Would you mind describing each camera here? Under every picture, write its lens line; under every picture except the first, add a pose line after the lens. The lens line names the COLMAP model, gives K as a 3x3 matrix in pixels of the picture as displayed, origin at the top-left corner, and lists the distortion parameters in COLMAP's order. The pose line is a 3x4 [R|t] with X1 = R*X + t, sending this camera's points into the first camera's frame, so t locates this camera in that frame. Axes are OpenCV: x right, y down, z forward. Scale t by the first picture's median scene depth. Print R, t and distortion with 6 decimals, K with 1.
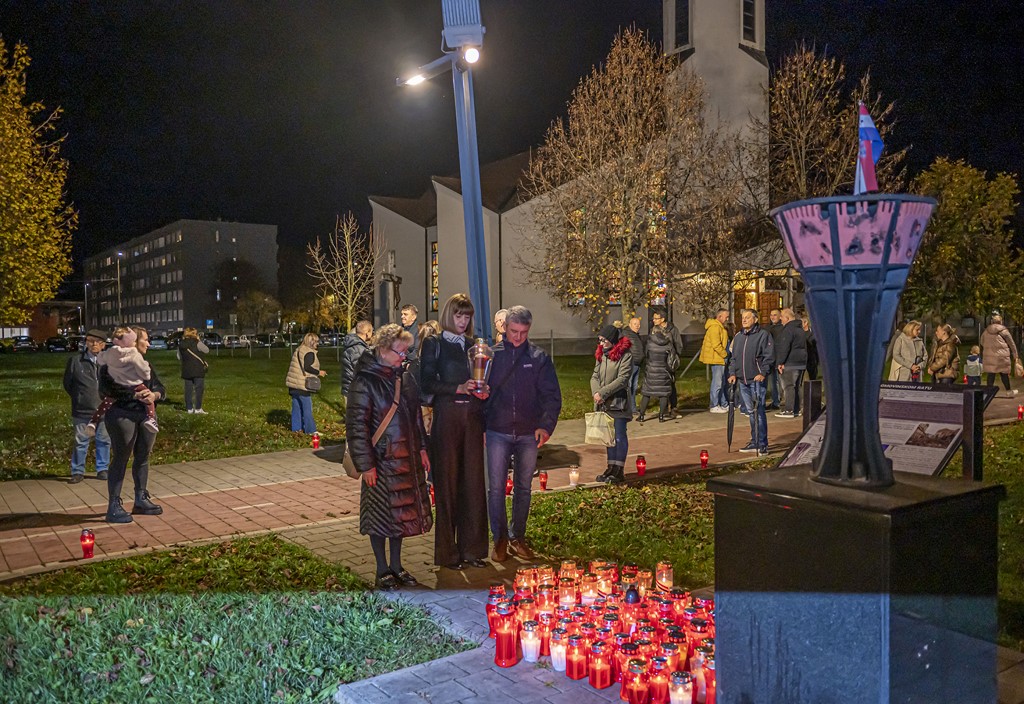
lens RADIAL K [[845.0, 0, 497.8], [0, 845.0, 349.7], [0, 0, 1]] dist [0.003755, -0.002031]
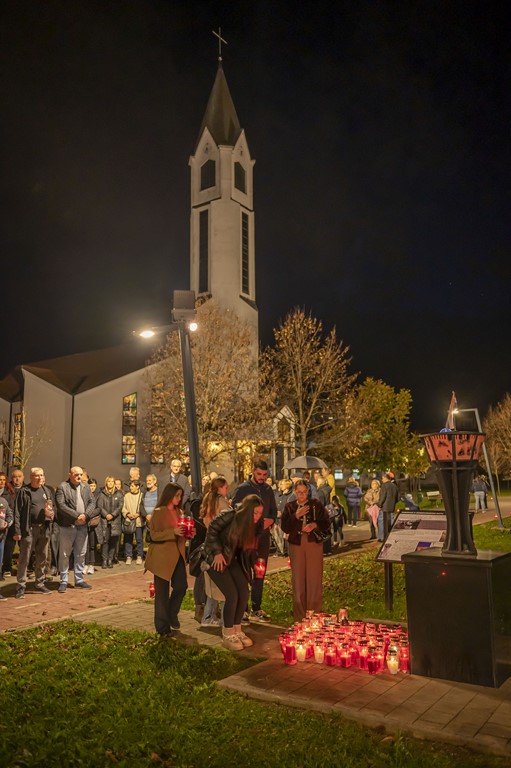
lens RADIAL K [[611.9, 0, 257.7], [0, 611.9, 383.3], [0, 0, 1]] dist [0.006710, -0.005170]
pose [[0.943543, 0.052061, 0.327133, -0.189176], [0.007558, 0.983931, -0.178386, -0.001679], [-0.331163, 0.170788, 0.927988, -0.126664]]
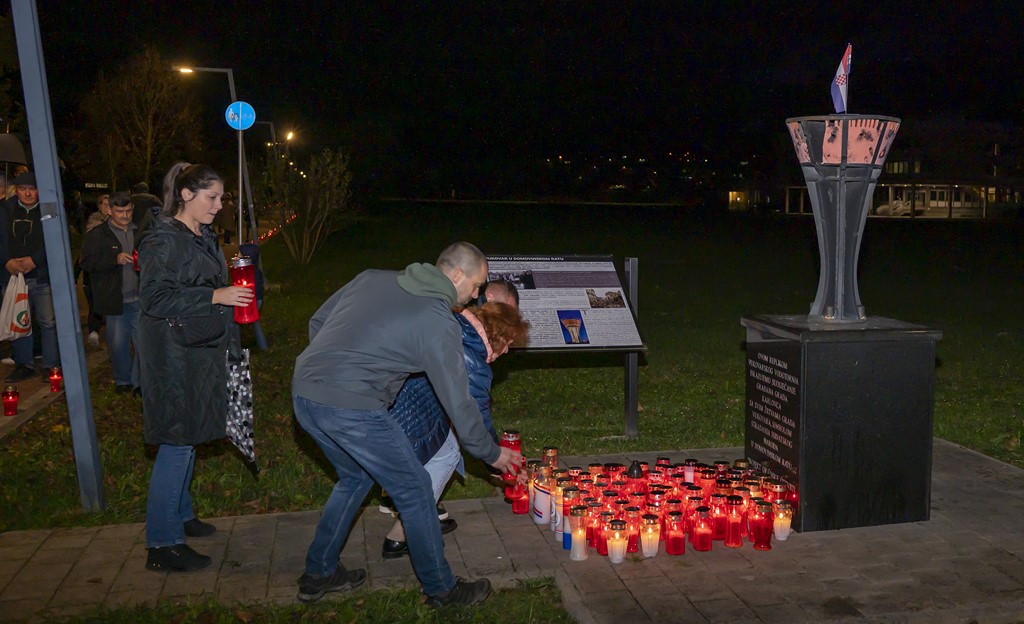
lens RADIAL K [[1040.5, 0, 633.2], [0, 1040.5, 255.5], [0, 0, 1]] dist [0.014316, -0.008700]
pose [[0.323982, -0.030928, 0.945558, -0.357487], [0.002655, 0.999491, 0.031782, -0.001348], [-0.946060, -0.007786, 0.323899, 0.215802]]
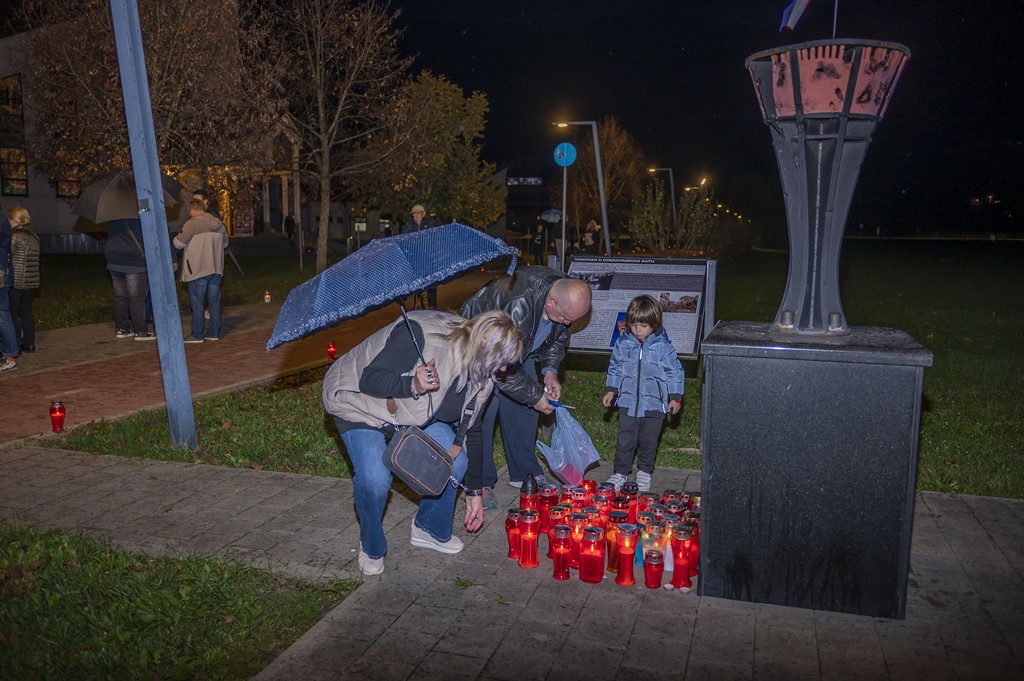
lens RADIAL K [[835.8, 0, 522.4], [0, 835.8, 339.4], [0, 0, 1]] dist [0.007112, -0.007799]
pose [[0.786029, -0.056886, 0.615566, -0.135415], [-0.006671, 0.994919, 0.100461, 0.017897], [-0.618153, -0.083072, 0.781656, 0.118203]]
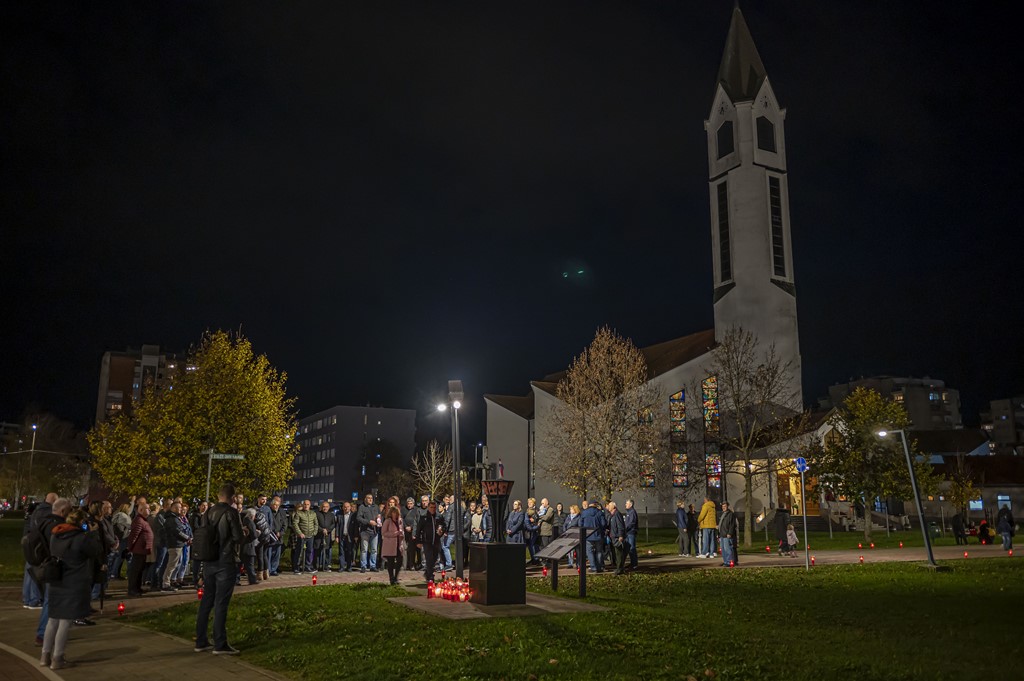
lens RADIAL K [[815.9, 0, 515.9], [0, 815.9, 345.5], [0, 0, 1]] dist [0.006710, -0.005170]
pose [[0.990691, -0.010713, -0.135710, 0.312267], [-0.018502, 0.977052, -0.212194, 0.013765], [0.134869, 0.212730, 0.967758, -0.949983]]
